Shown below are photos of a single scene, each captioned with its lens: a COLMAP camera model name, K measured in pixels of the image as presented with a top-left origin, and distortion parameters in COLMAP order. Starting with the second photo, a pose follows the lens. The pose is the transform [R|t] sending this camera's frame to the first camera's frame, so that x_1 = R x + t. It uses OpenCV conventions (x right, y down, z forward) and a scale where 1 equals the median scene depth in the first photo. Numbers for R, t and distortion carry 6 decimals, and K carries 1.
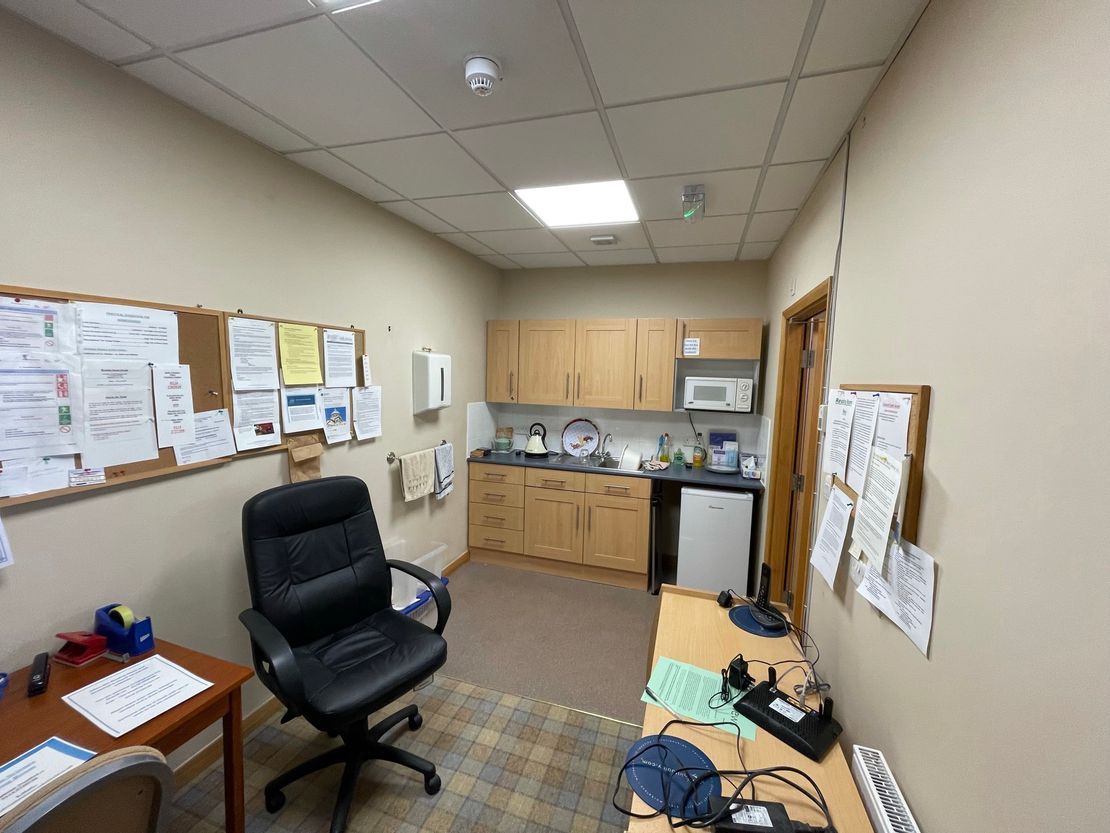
lens RADIAL K [[447.7, 0, 558.2], [0, 447.7, 417.2], [0, 0, 1]] dist [-0.003552, -0.000489]
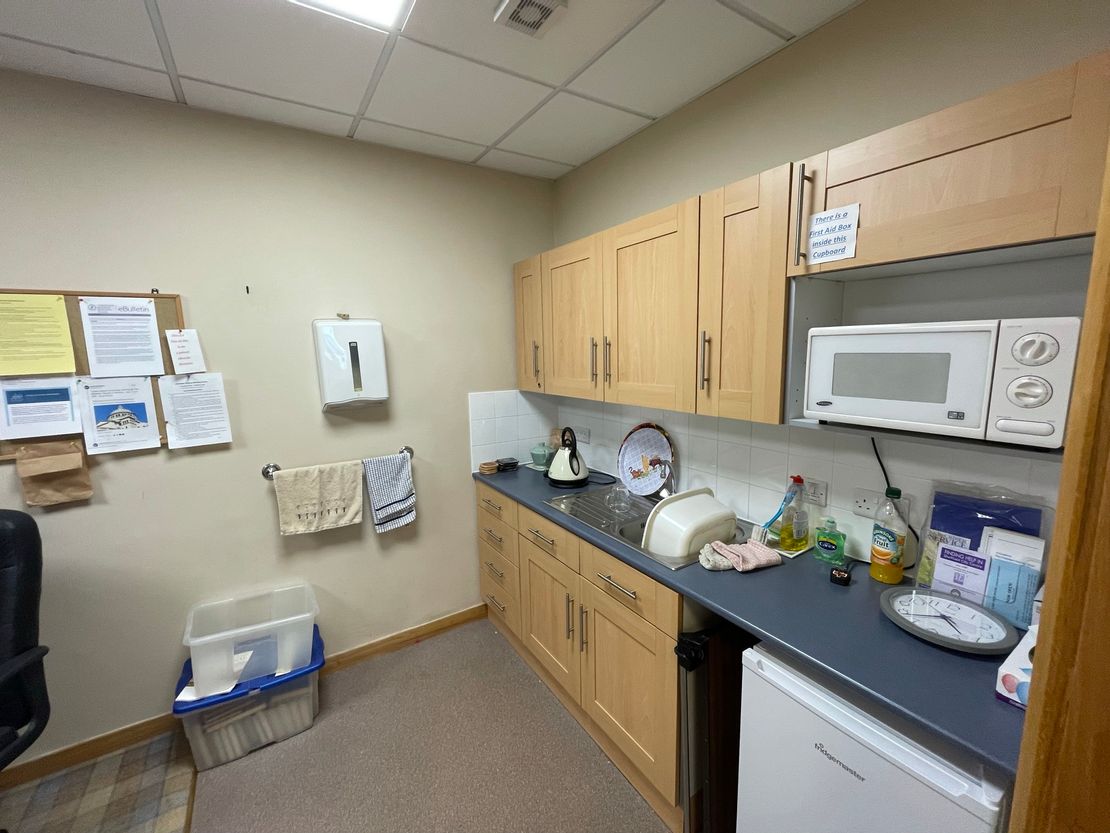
lens RADIAL K [[447.7, 0, 552.8], [0, 447.7, 416.0], [0, 0, 1]] dist [-0.003552, -0.000489]
pose [[0.769043, 0.047422, -0.637435, 0.363664], [-0.018922, 0.998496, 0.051455, -0.037372], [0.638916, -0.027510, 0.768784, 0.621513]]
